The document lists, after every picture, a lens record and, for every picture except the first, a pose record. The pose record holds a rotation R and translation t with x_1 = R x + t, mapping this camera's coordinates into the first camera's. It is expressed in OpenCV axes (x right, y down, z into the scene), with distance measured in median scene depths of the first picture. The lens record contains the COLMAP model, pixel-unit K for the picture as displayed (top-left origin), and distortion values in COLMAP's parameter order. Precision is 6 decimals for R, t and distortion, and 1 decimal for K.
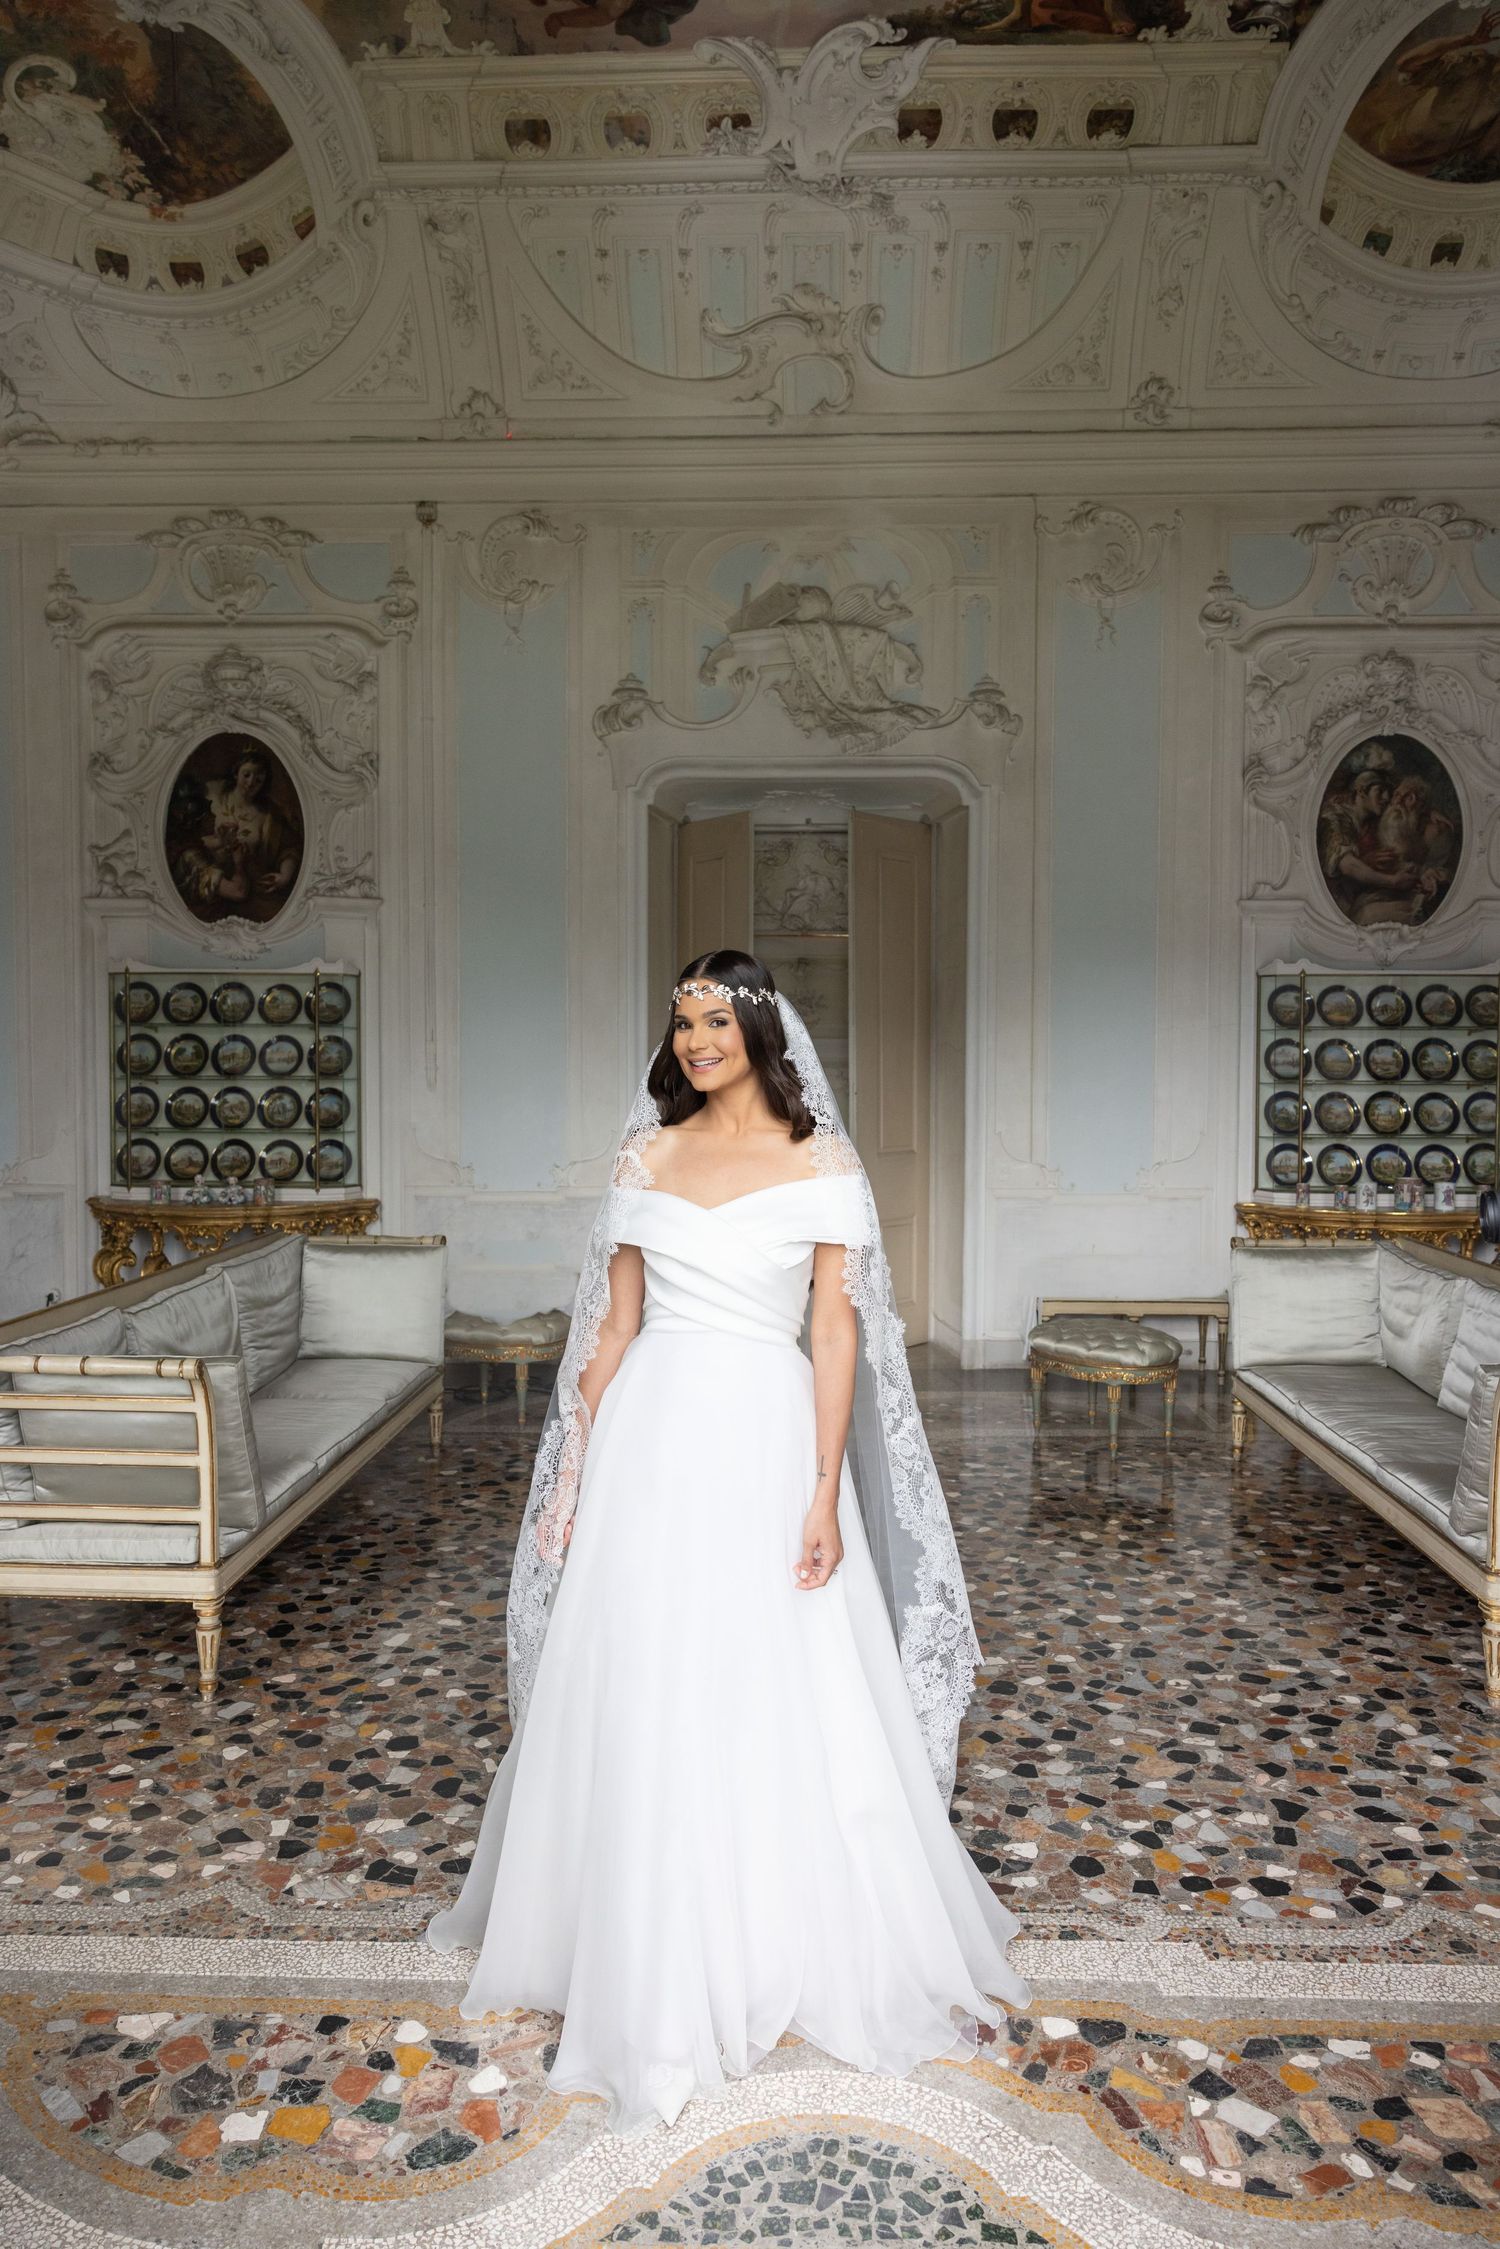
lens RADIAL K [[1510.0, 0, 748.9], [0, 1510.0, 1127.6], [0, 0, 1]] dist [0.003027, 0.001145]
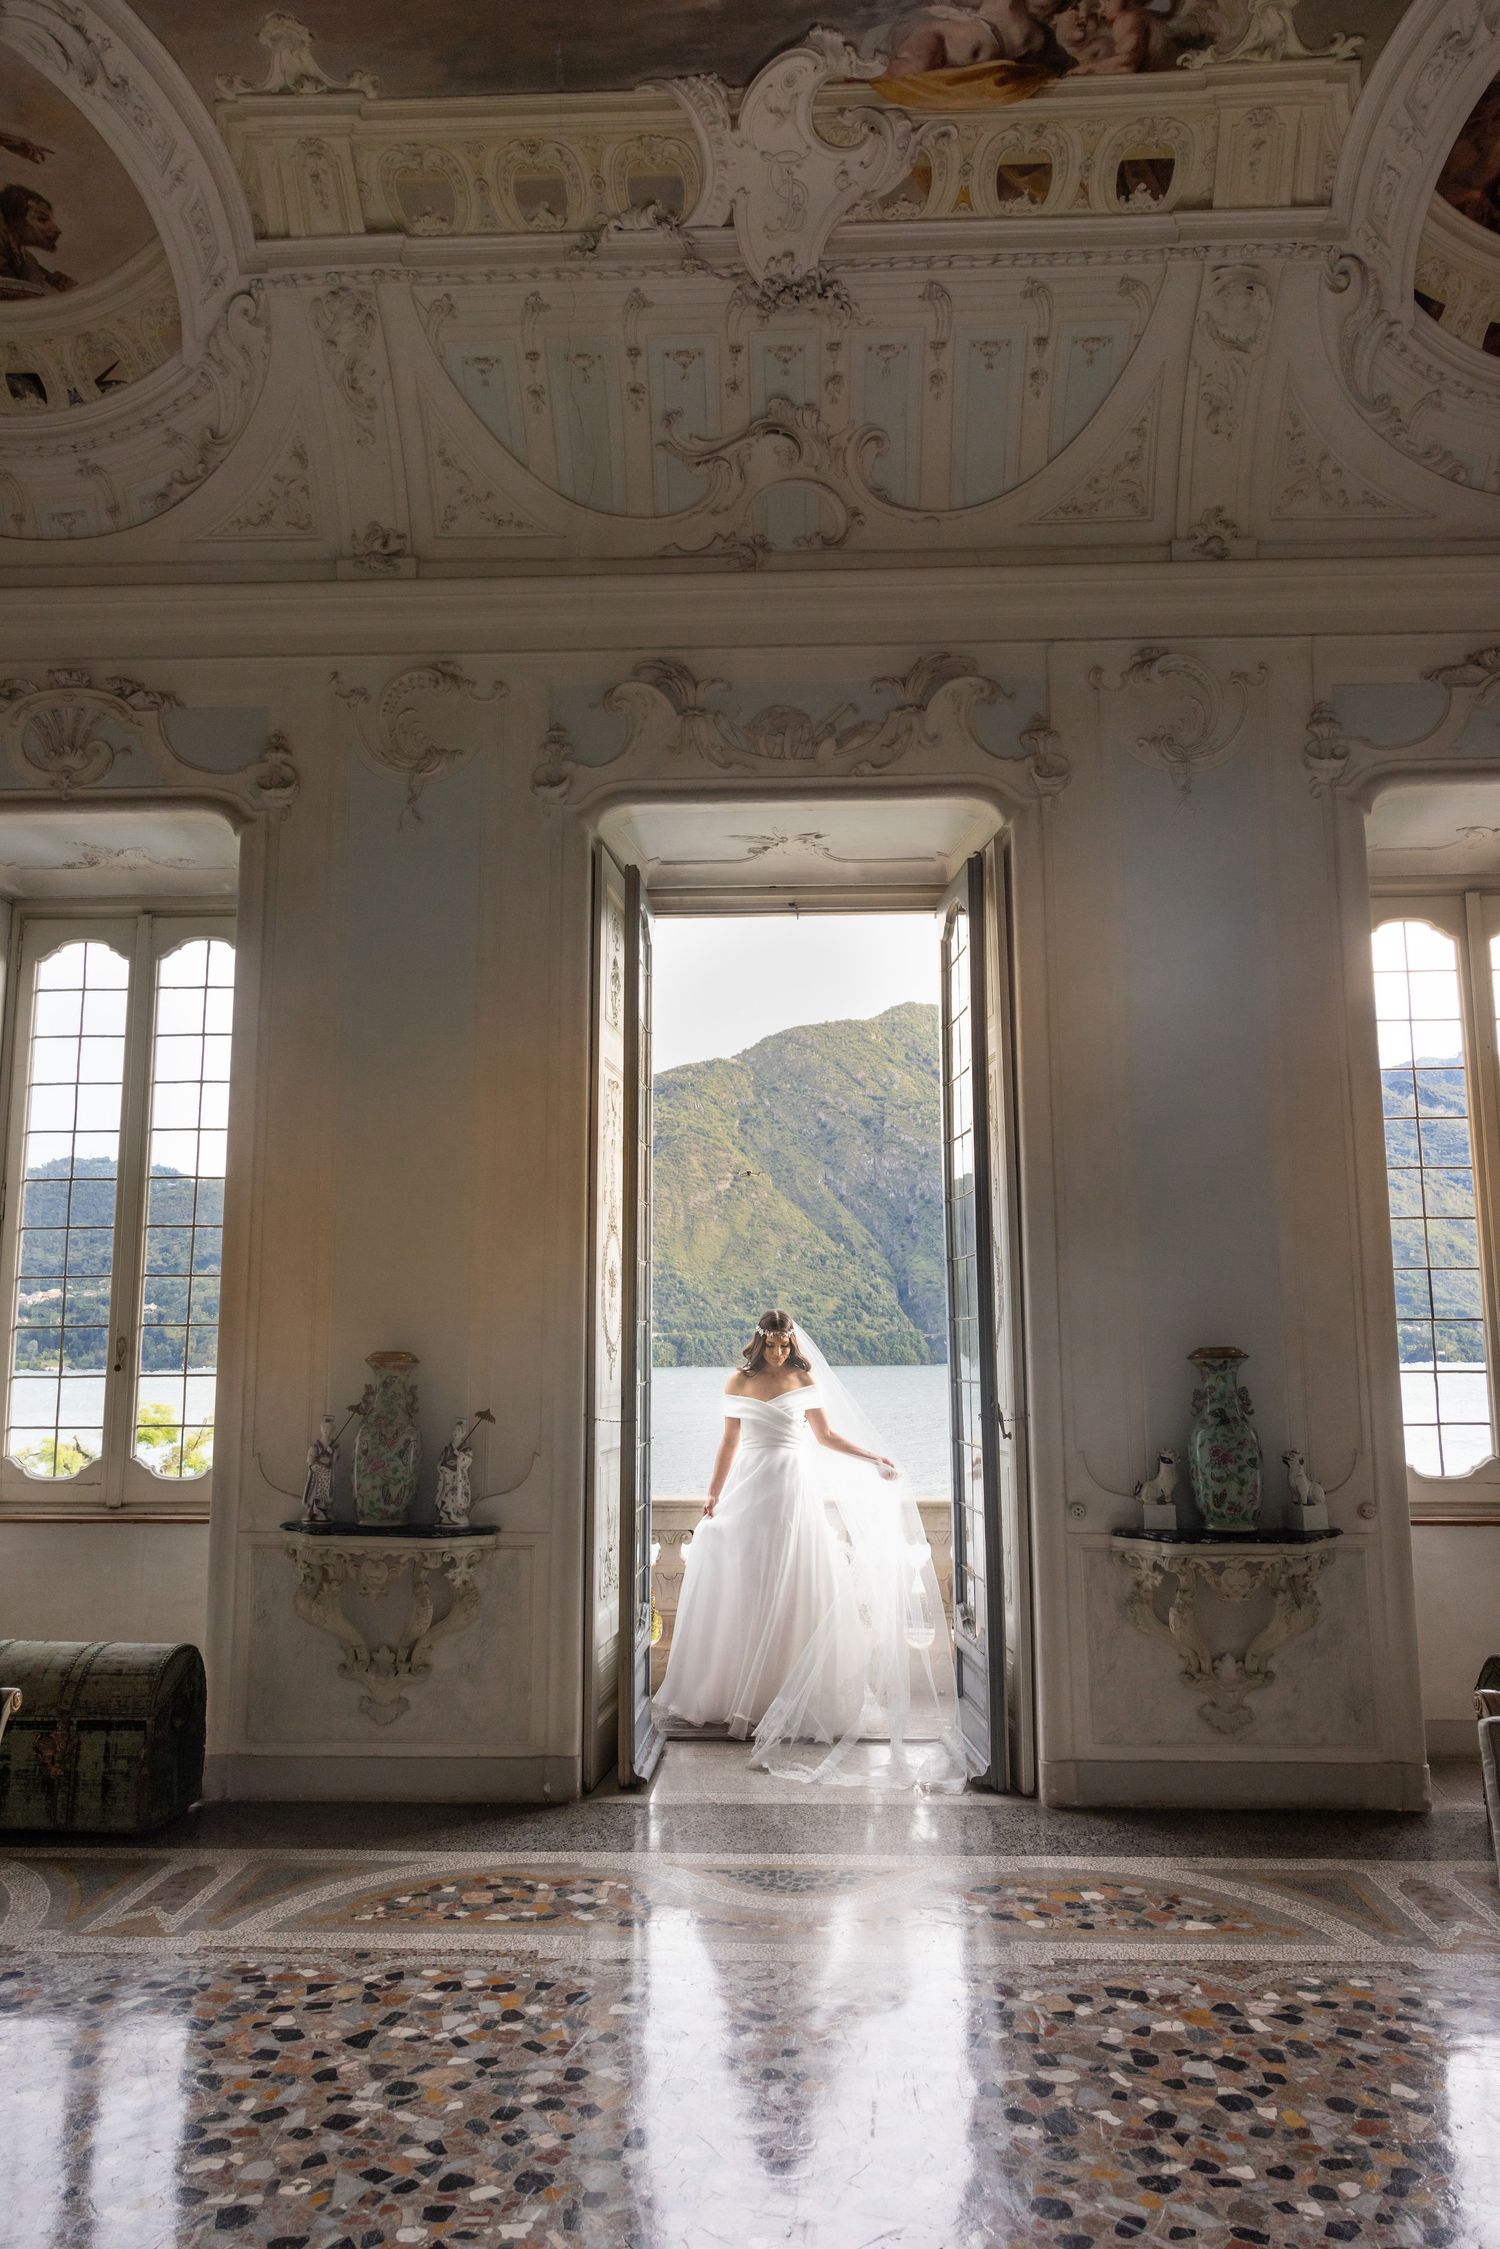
lens RADIAL K [[1511.8, 0, 749.0], [0, 1511.8, 1135.9], [0, 0, 1]] dist [0.006682, -0.000593]
pose [[-0.999812, 0.004980, 0.018717, 0.025282], [0.003167, 0.995406, -0.095695, -0.048958], [-0.019108, -0.095618, -0.995235, 1.079663]]
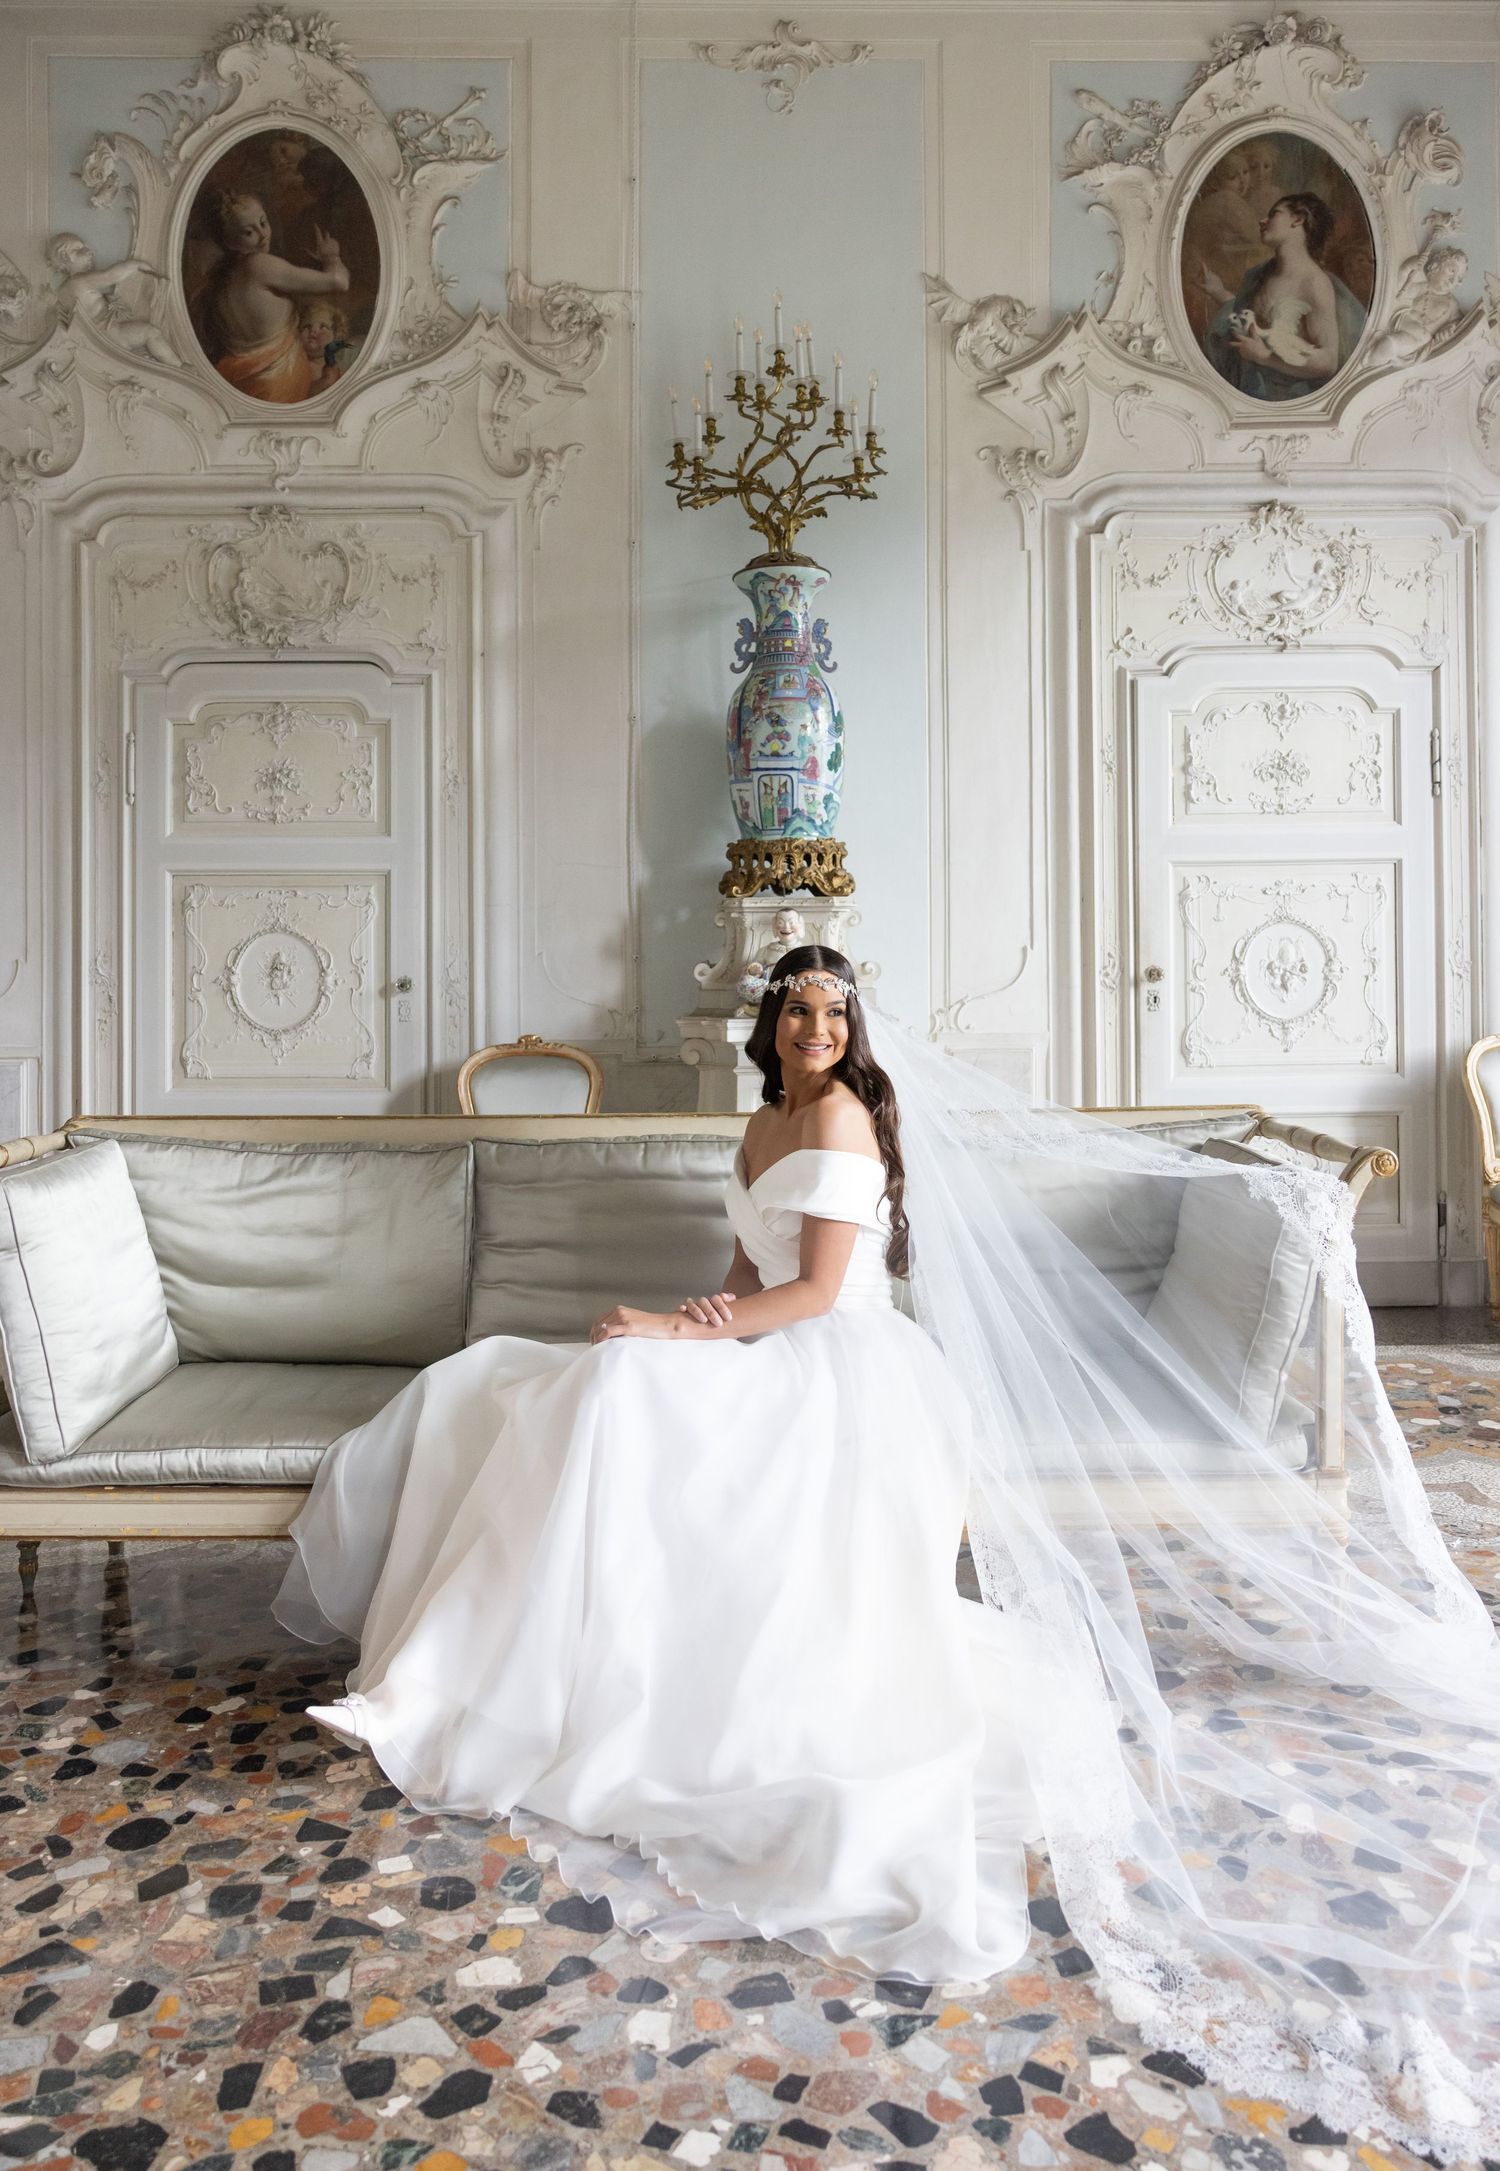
lens RADIAL K [[1608.8, 0, 751.9], [0, 1608.8, 934.3], [0, 0, 1]] dist [0.004545, -0.000692]
pose [[-0.059352, 0.007824, 0.998206, -0.127109], [0.056327, 0.998402, -0.004477, 0.022632], [-0.996647, 0.055961, -0.059698, 0.741548]]
